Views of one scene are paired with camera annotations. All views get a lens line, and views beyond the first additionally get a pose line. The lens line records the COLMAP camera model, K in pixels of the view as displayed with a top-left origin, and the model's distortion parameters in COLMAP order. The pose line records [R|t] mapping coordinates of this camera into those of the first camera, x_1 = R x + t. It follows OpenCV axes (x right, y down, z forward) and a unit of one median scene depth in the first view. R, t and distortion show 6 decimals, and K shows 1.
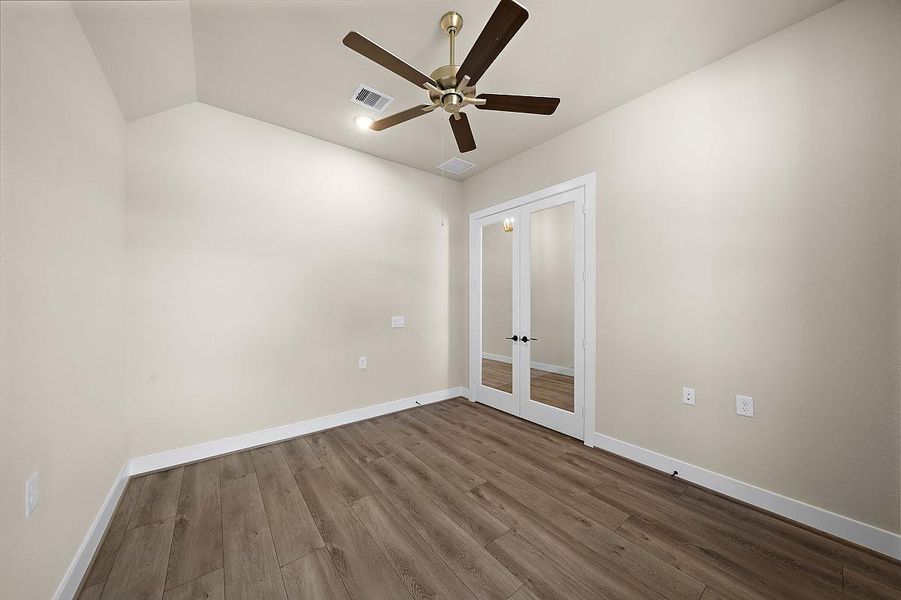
lens RADIAL K [[314.7, 0, 448.1], [0, 314.7, 299.7], [0, 0, 1]] dist [-0.001585, -0.000094]
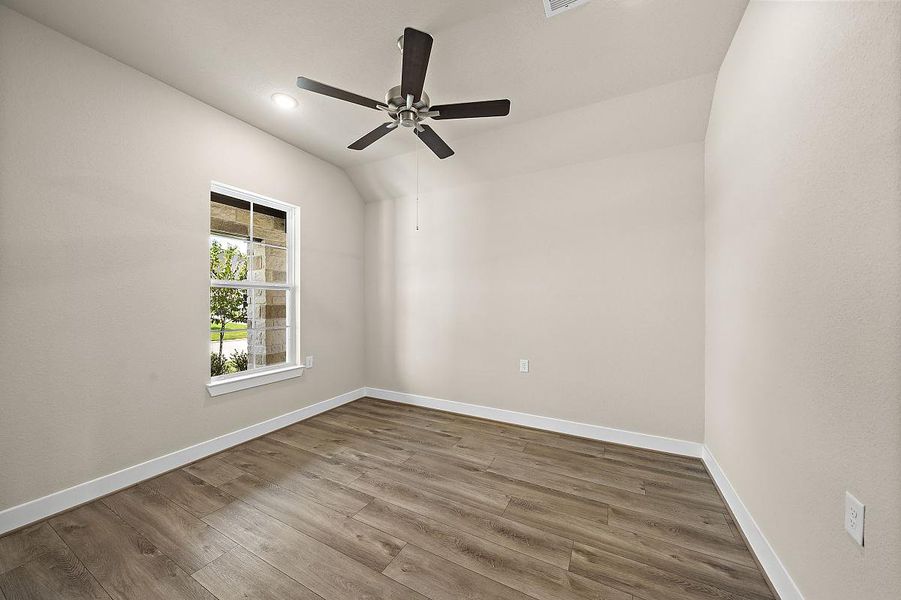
lens RADIAL K [[314.7, 0, 450.7], [0, 314.7, 302.9], [0, 0, 1]] dist [-0.001585, -0.000094]
pose [[-0.908441, -0.000123, -0.418014, 0.300262], [0.000450, 0.999999, -0.001271, 0.011136], [0.418014, -0.001343, -0.908440, 1.862601]]
